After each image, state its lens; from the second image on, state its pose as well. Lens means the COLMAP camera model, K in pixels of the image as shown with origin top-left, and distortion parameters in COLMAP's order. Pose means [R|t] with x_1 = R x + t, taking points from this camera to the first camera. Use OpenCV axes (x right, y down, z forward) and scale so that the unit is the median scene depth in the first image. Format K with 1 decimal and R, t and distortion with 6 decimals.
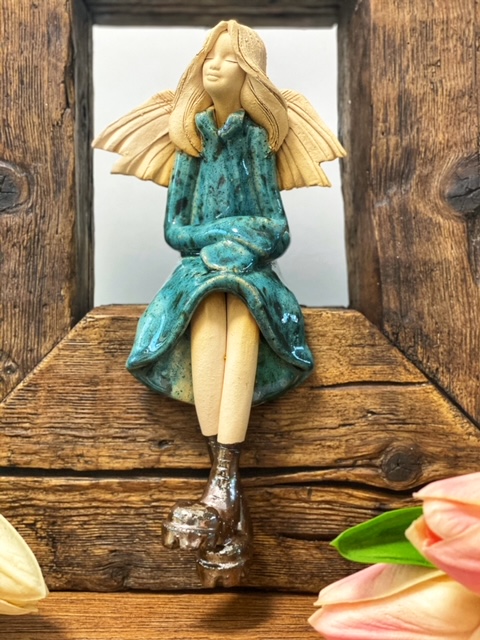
lens RADIAL K [[975.7, 0, 244.6], [0, 975.7, 326.7], [0, 0, 1]] dist [0.043521, 0.000000]
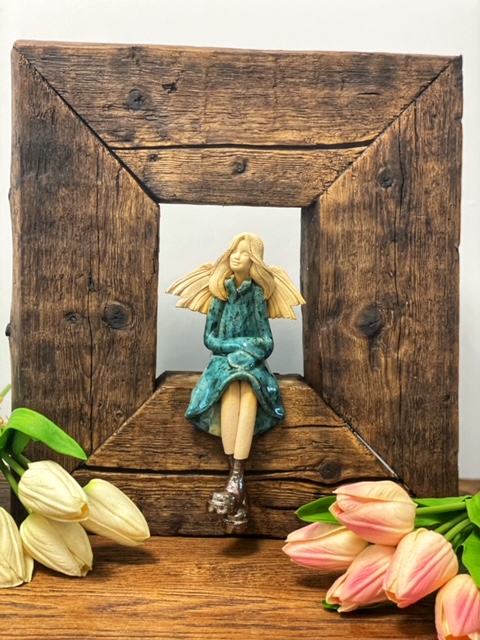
lens RADIAL K [[975.7, 0, 241.6], [0, 975.7, 318.1], [0, 0, 1]] dist [0.043521, 0.000000]
pose [[0.998400, 0.024065, 0.051169, -0.109313], [-0.025582, 0.999246, 0.029191, -0.196821], [-0.050428, -0.030453, 0.998263, -0.833916]]
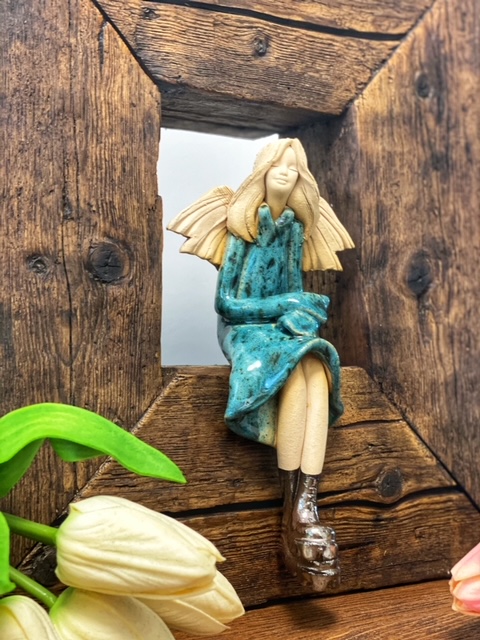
lens RADIAL K [[975.7, 0, 244.7], [0, 975.7, 323.1], [0, 0, 1]] dist [0.043521, 0.000000]
pose [[0.841876, 0.005613, 0.539641, -0.713753], [0.031066, 0.997784, -0.058843, -0.002316], [-0.538775, 0.066303, 0.839836, -0.009749]]
